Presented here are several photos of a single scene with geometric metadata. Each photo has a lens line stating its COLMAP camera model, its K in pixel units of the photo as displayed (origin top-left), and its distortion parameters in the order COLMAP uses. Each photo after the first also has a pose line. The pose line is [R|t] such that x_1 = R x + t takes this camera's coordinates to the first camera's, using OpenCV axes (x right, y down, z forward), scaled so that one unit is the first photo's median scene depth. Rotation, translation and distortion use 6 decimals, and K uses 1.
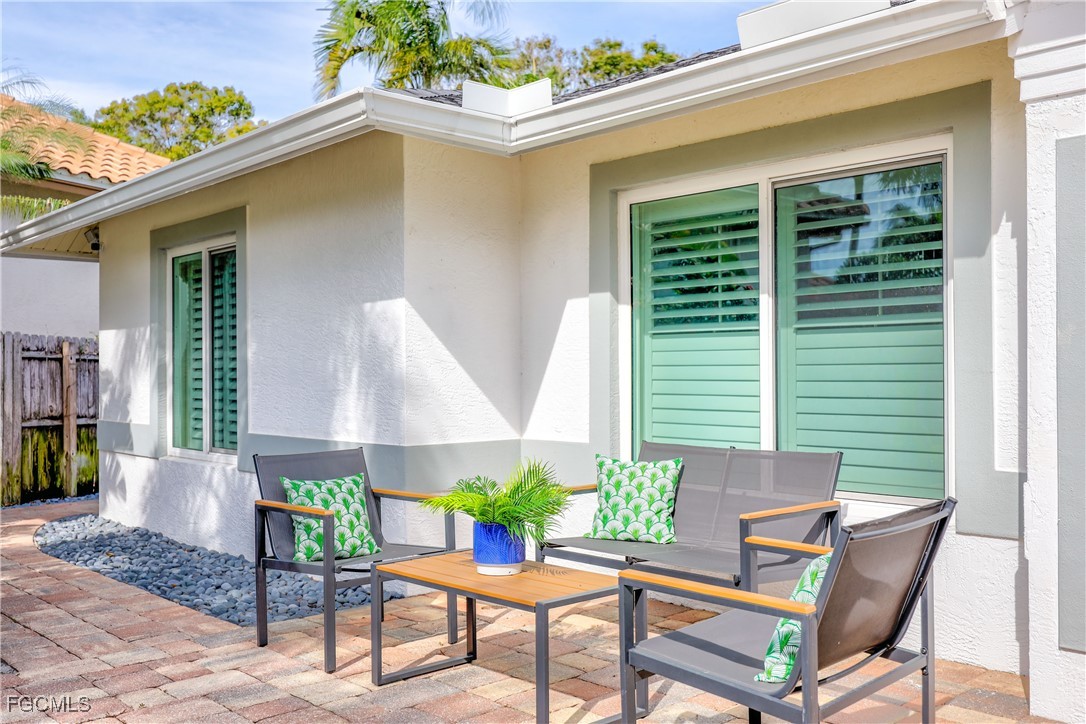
lens RADIAL K [[1032.6, 0, 539.1], [0, 1032.6, 362.6], [0, 0, 1]] dist [0.035614, 0.000000]
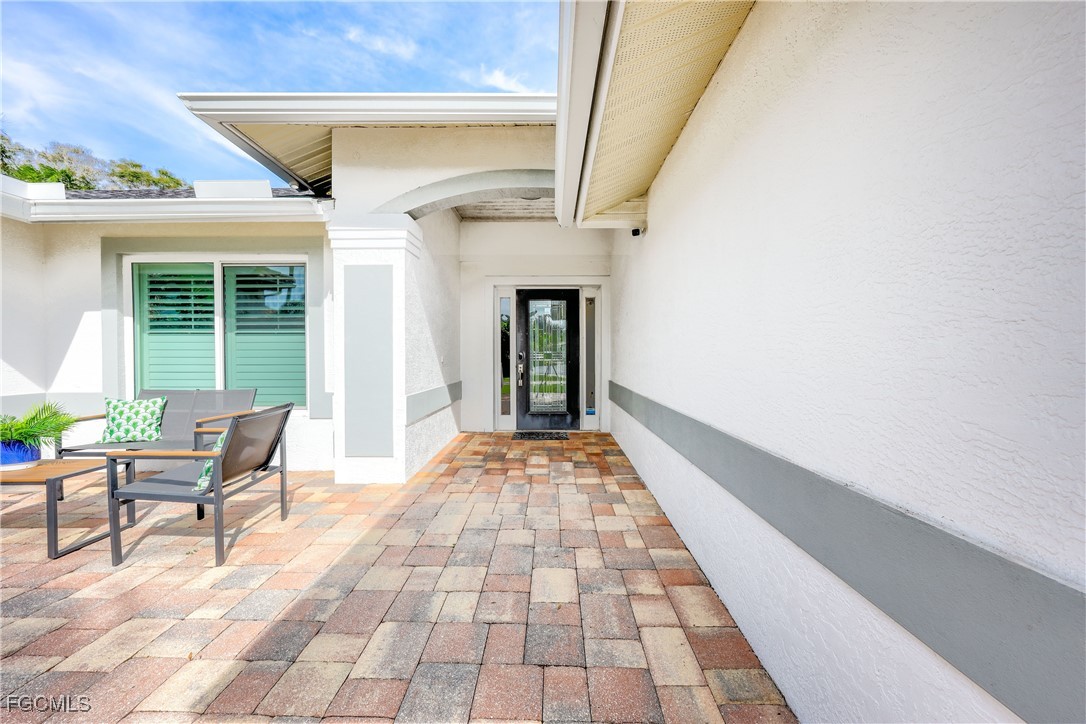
lens RADIAL K [[438.6, 0, 543.6], [0, 438.6, 363.1], [0, 0, 1]] dist [0.000498, 0.000493]
pose [[0.688396, -0.009683, 0.725271, 0.027298], [-0.008865, 0.999724, 0.021761, 0.004118], [-0.725281, -0.021410, 0.688120, -0.099435]]
